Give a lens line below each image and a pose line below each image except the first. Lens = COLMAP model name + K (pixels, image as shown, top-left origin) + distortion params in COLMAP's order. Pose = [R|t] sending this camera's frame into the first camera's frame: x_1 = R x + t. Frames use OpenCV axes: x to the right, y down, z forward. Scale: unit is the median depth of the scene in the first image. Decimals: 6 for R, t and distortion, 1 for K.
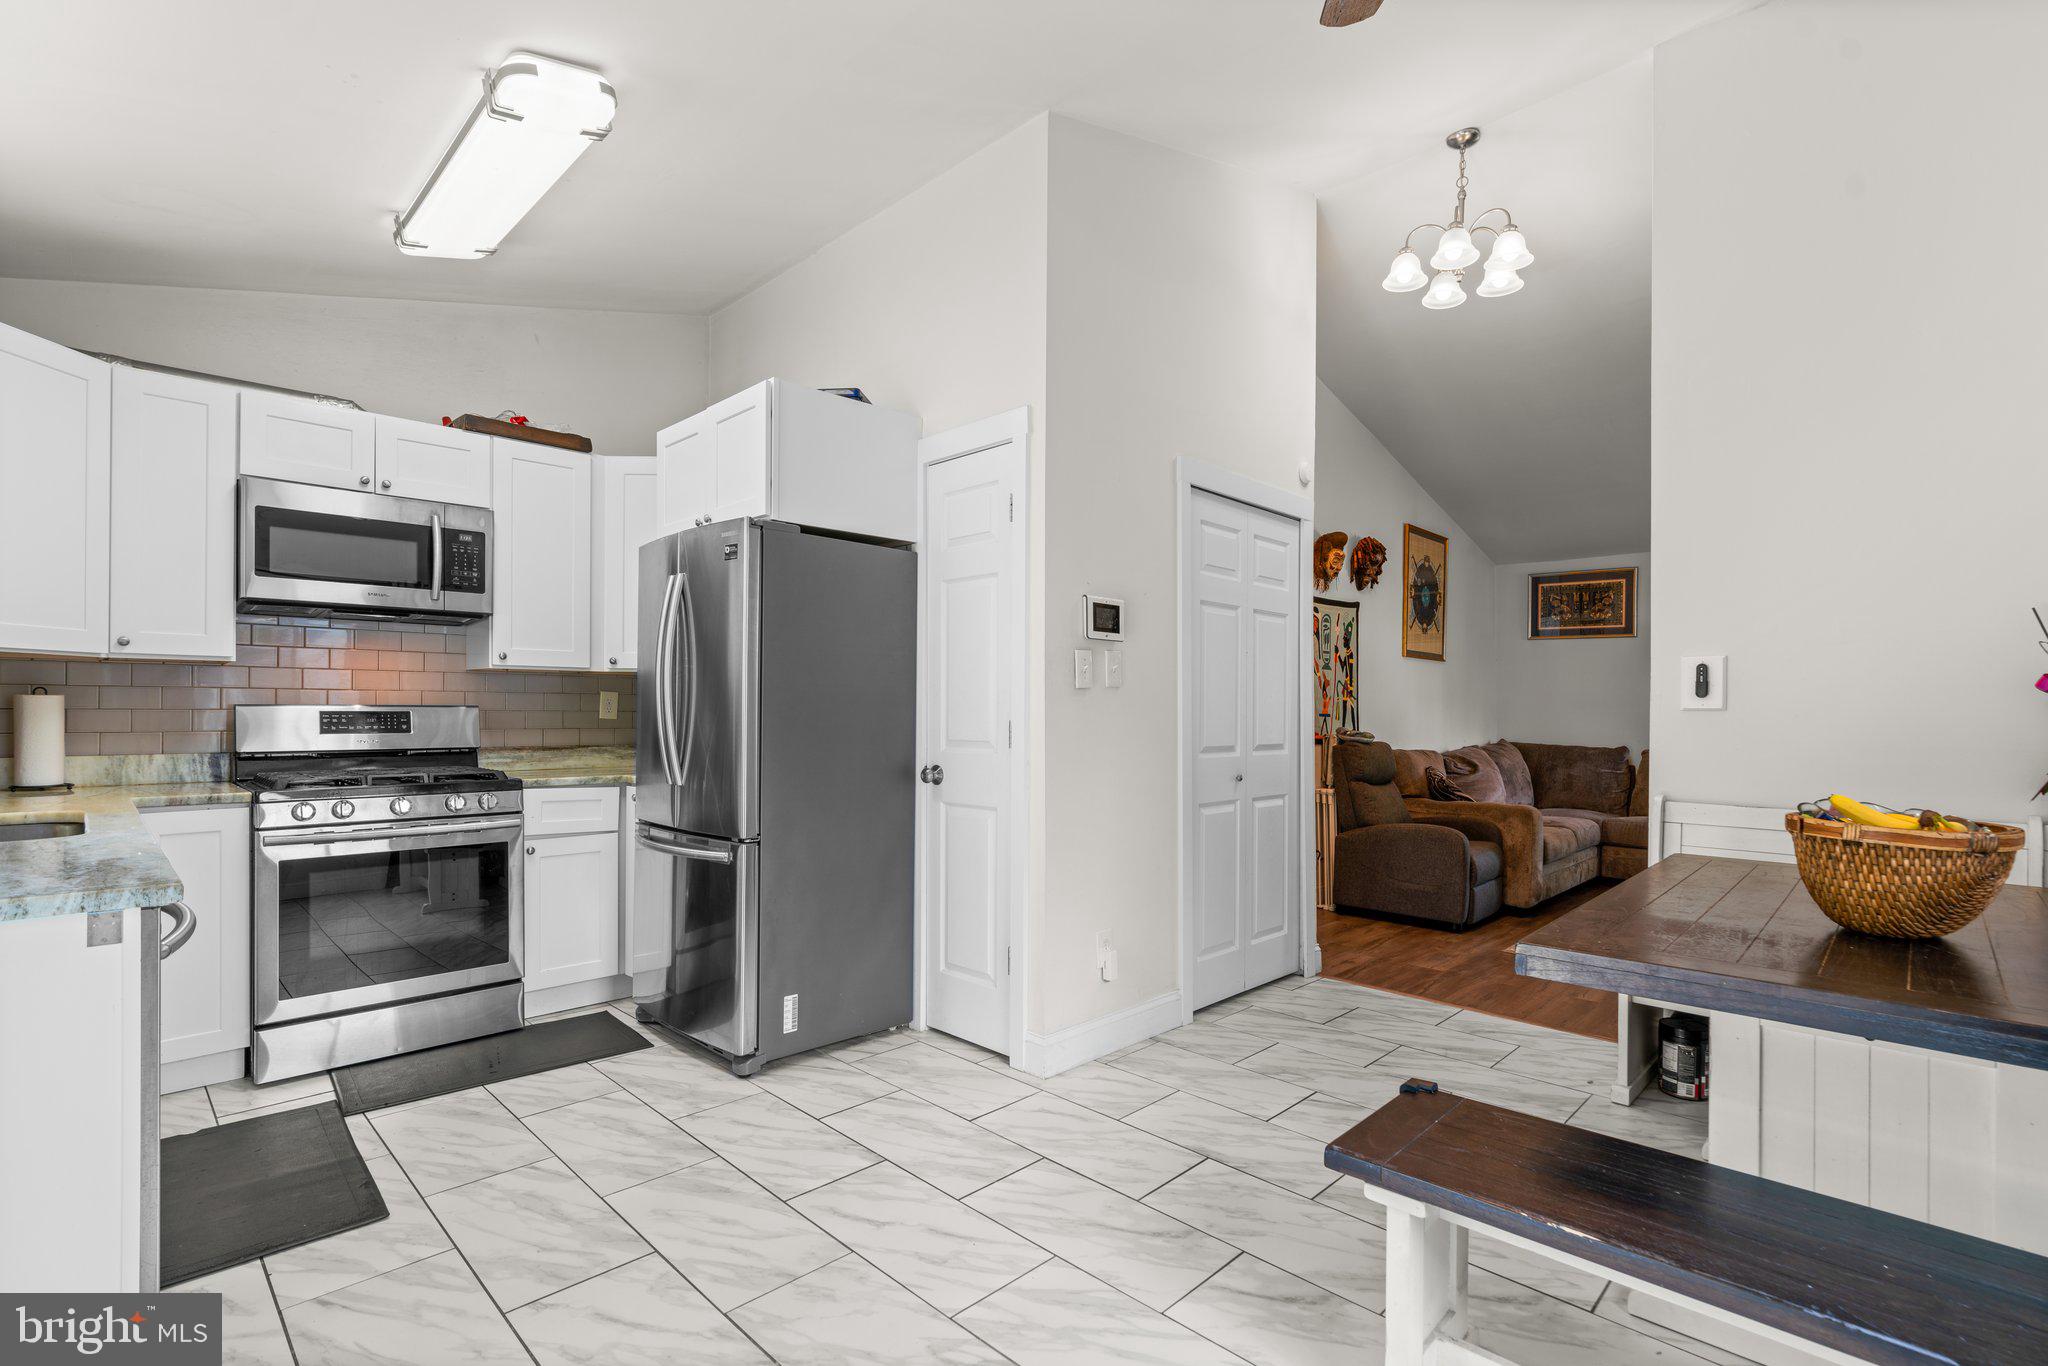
lens RADIAL K [[921.5, 0, 1066.4], [0, 921.5, 716.4], [0, 0, 1]] dist [-0.001418, -0.000099]
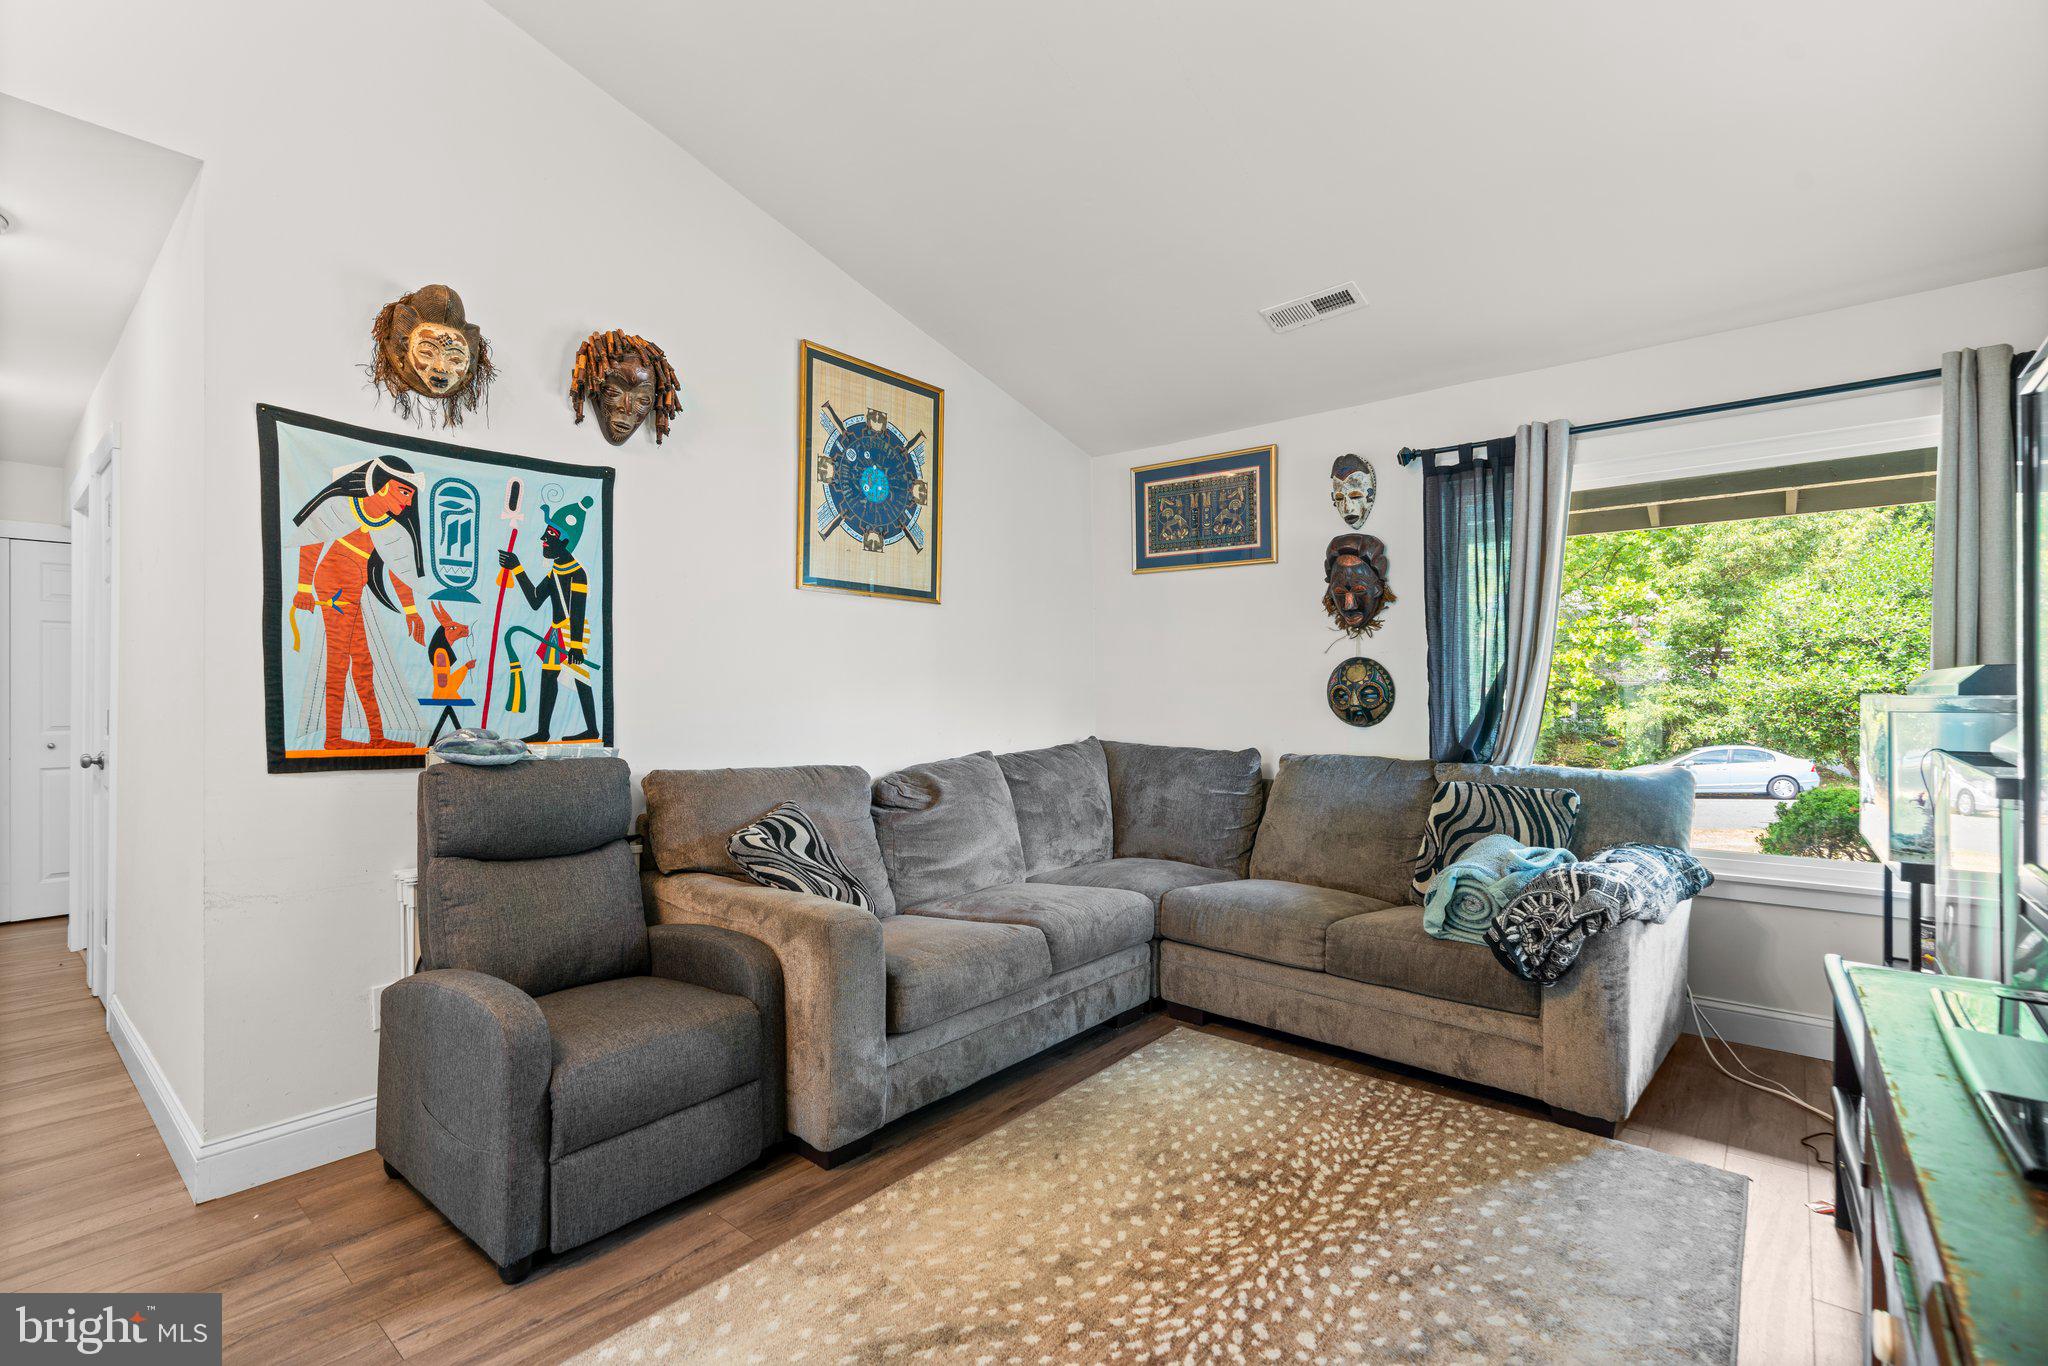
lens RADIAL K [[921.5, 0, 1018.5], [0, 921.5, 689.4], [0, 0, 1]] dist [-0.001418, -0.000099]
pose [[0.998288, -0.008459, 0.057877, 0.451614], [0.009130, 0.999894, -0.011325, 0.000202], [-0.057775, 0.011834, 0.998259, 0.452656]]
